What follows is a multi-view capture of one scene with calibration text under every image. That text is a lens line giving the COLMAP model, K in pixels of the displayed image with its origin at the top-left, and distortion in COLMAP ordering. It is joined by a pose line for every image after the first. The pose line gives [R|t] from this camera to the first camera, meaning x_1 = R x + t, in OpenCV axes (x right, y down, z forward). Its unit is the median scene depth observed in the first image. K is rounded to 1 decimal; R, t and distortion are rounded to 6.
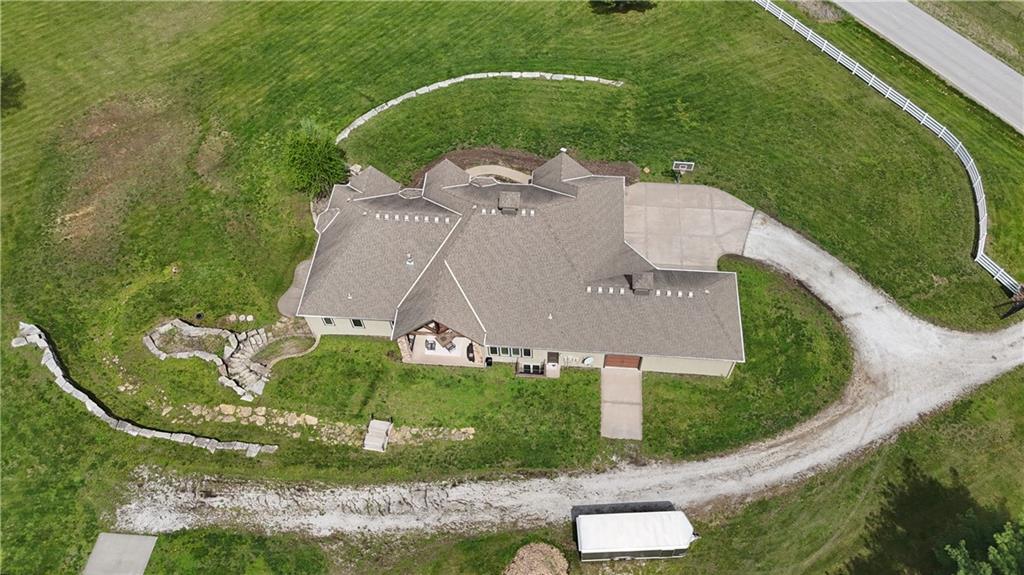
lens RADIAL K [[755.8, 0, 514.8], [0, 755.8, 288.2], [0, 0, 1]] dist [0.064803, -0.053425]
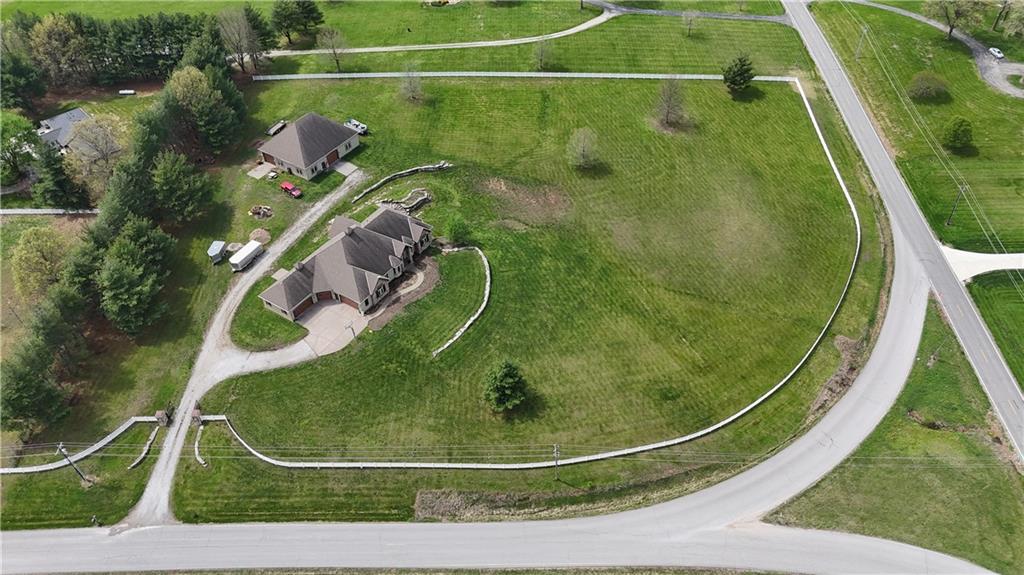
lens RADIAL K [[751.6, 0, 514.9], [0, 751.6, 289.4], [0, 0, 1]] dist [0.088460, -0.100217]
pose [[-0.478813, 0.637973, -0.603099, 1.347941], [-0.707888, 0.125760, 0.695039, -2.189932], [0.519262, 0.759720, 0.391398, 0.404518]]
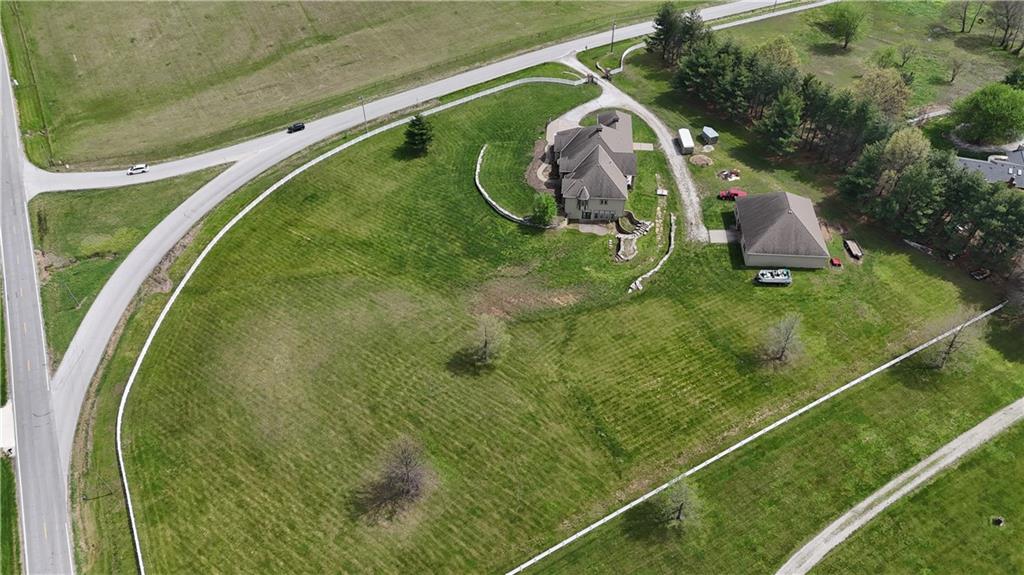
lens RADIAL K [[755.8, 0, 514.8], [0, 755.8, 288.2], [0, 0, 1]] dist [0.064803, -0.053425]
pose [[-0.006868, -0.671833, 0.740670, -2.509811], [0.829273, 0.410081, 0.379658, -1.200711], [-0.558802, 0.616825, 0.554317, -0.081785]]
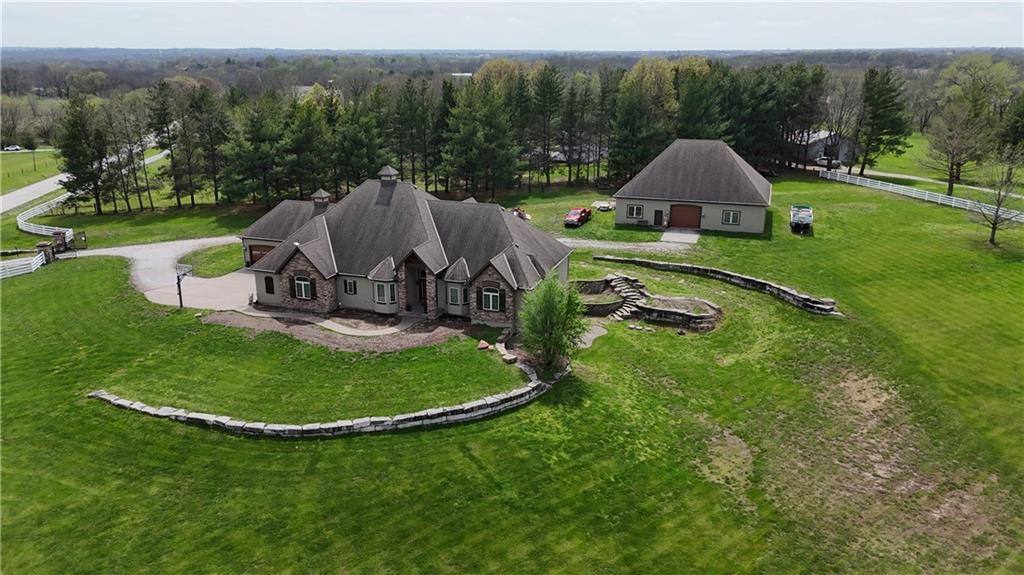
lens RADIAL K [[751.6, 0, 514.9], [0, 751.6, 289.4], [0, 0, 1]] dist [0.088460, -0.100217]
pose [[-0.970339, -0.049941, 0.236533, -0.490328], [0.211970, 0.294676, 0.931791, -1.121042], [-0.116235, 0.954291, -0.275349, 1.417073]]
